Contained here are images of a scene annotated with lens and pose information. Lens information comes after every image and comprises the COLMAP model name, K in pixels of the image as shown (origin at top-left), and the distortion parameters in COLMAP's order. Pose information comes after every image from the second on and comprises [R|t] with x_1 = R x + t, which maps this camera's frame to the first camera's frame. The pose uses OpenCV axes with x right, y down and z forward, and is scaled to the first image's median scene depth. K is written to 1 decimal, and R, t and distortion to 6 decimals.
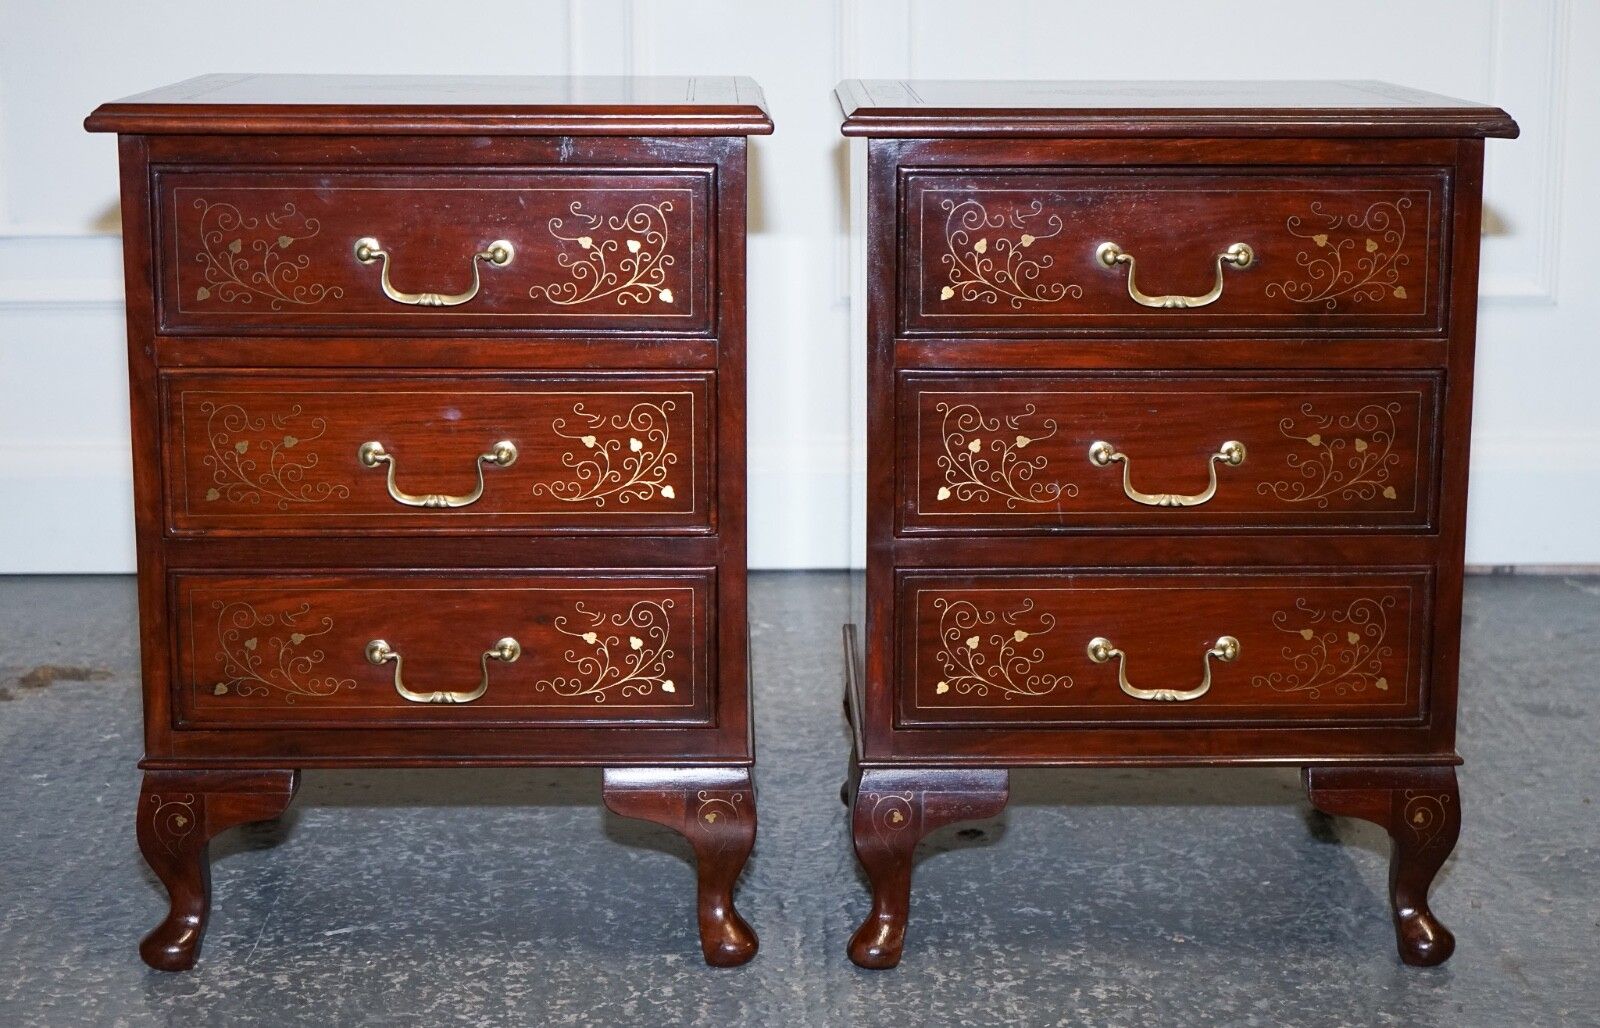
lens RADIAL K [[2810.4, 0, 829.2], [0, 2810.4, 509.8], [0, 0, 1]] dist [-0.012962, -0.127559]
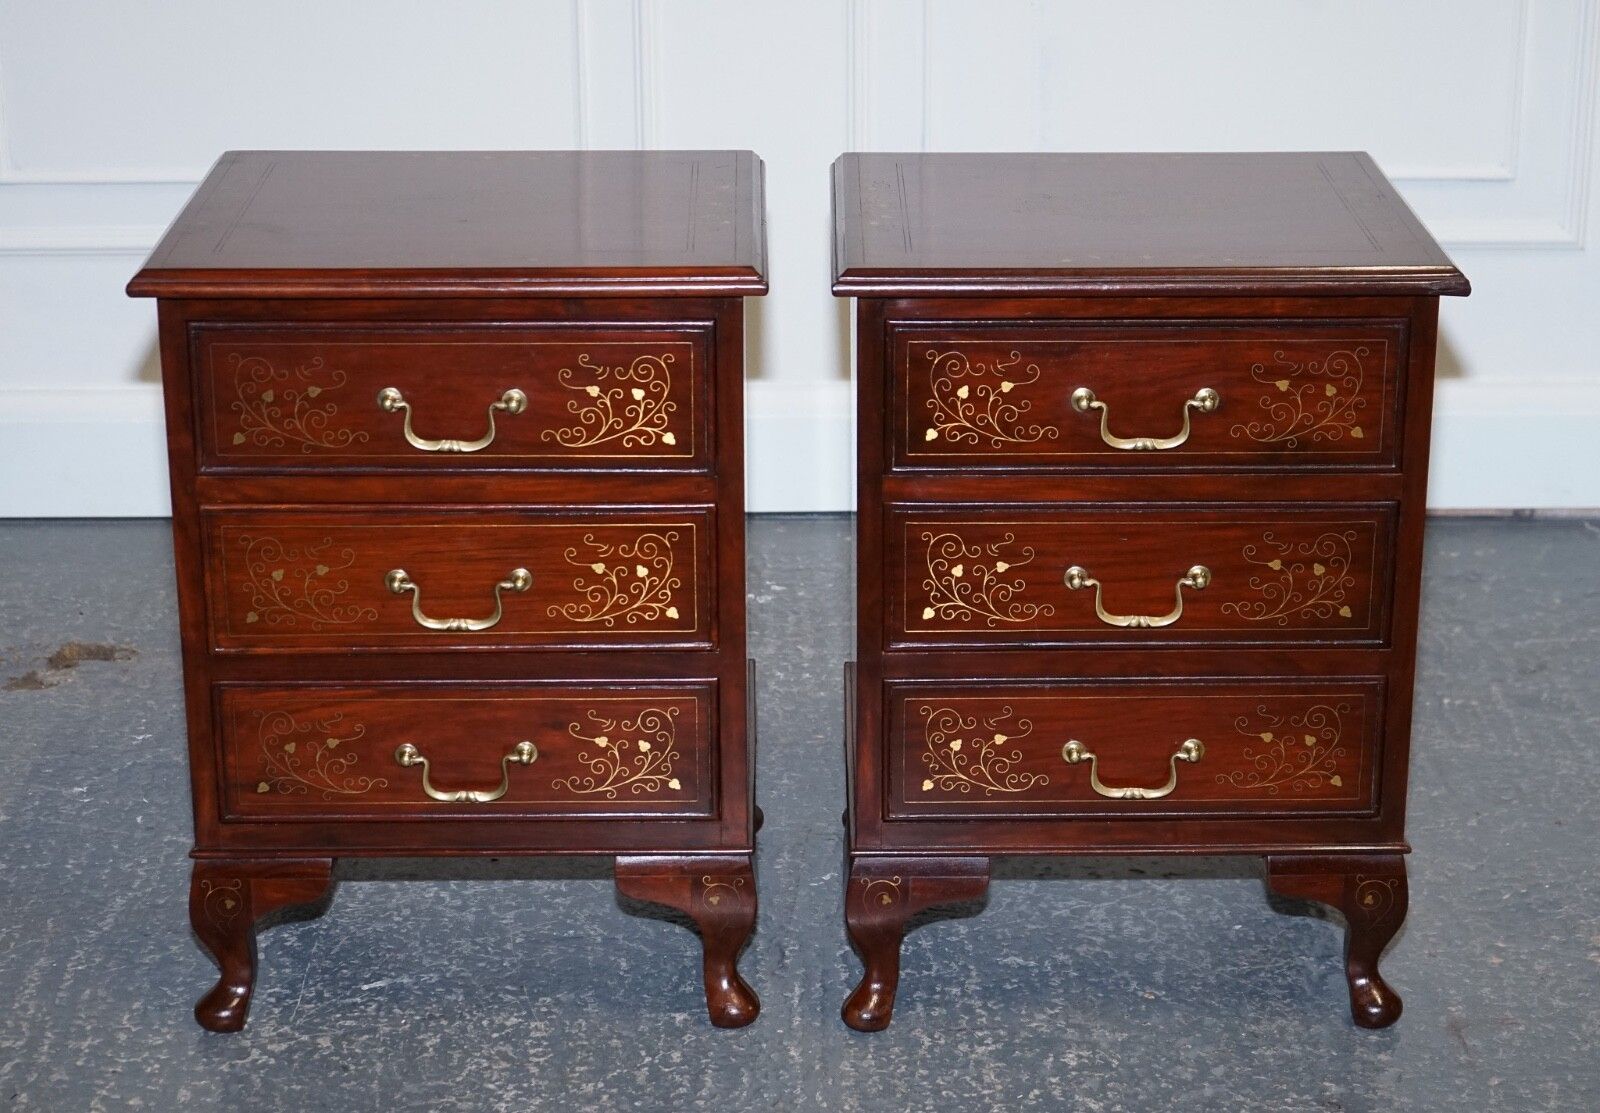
lens RADIAL K [[3247.3, 0, 817.5], [0, 3247.3, 580.7], [0, 0, 1]] dist [-0.053458, 0.082995]
pose [[0.999794, 0.000991, -0.020272, 0.022802], [0.002003, 0.989113, 0.147144, -0.196012], [0.020197, -0.147154, 0.988907, -0.221088]]
